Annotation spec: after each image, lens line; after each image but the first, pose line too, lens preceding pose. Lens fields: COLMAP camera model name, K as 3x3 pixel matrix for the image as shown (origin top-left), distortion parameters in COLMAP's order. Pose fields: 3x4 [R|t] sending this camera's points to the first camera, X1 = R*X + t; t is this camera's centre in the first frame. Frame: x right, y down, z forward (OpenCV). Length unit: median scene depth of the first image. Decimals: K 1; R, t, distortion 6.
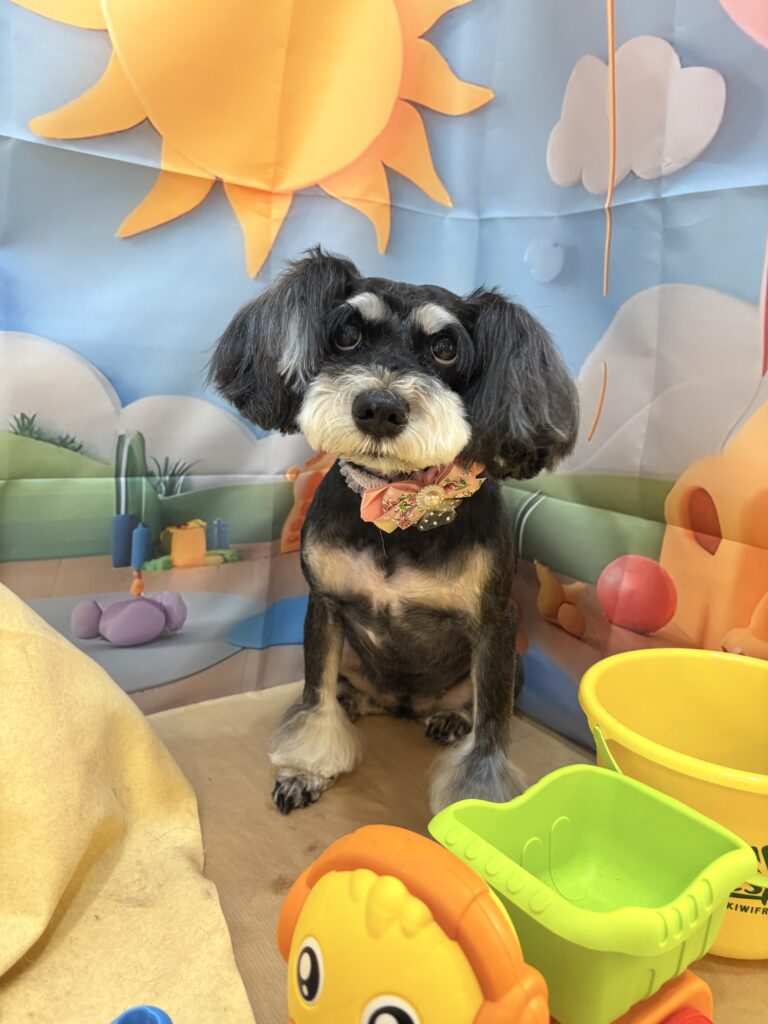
lens RADIAL K [[817.8, 0, 371.9], [0, 817.8, 512.0], [0, 0, 1]] dist [0.039686, -0.055630]
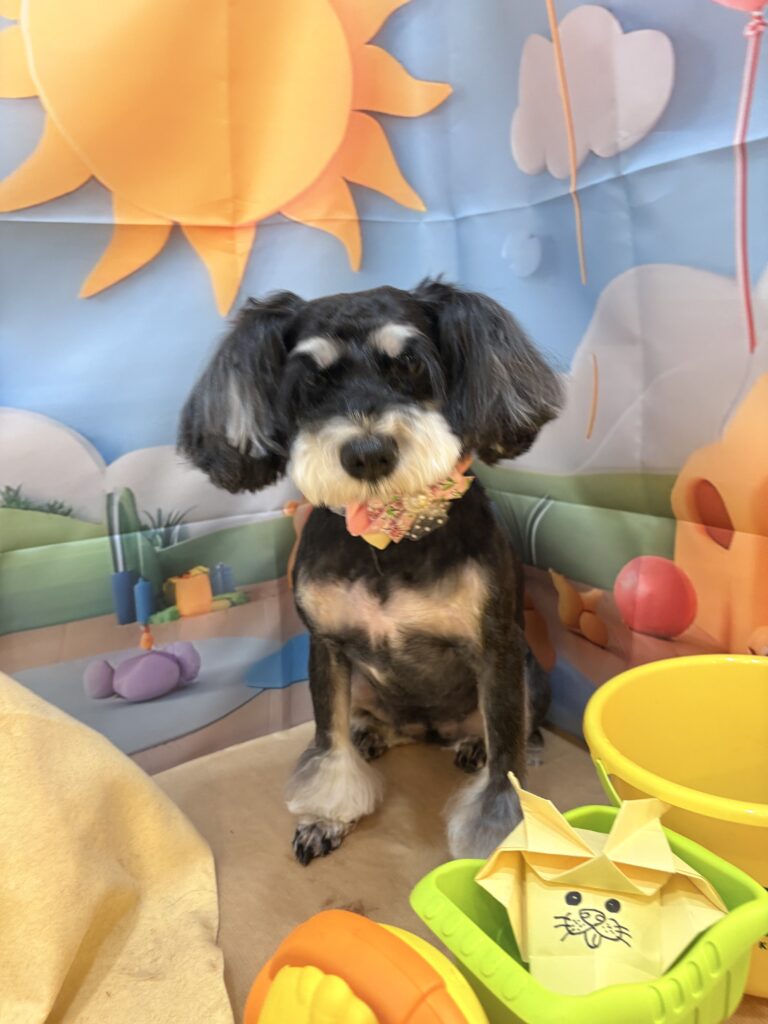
lens RADIAL K [[817.8, 0, 363.4], [0, 817.8, 513.5], [0, 0, 1]] dist [0.039686, -0.055630]
pose [[0.987840, -0.117101, -0.102275, 0.098614], [0.117502, 0.993070, -0.002114, -0.031135], [0.101813, -0.009929, 0.994754, 0.038913]]
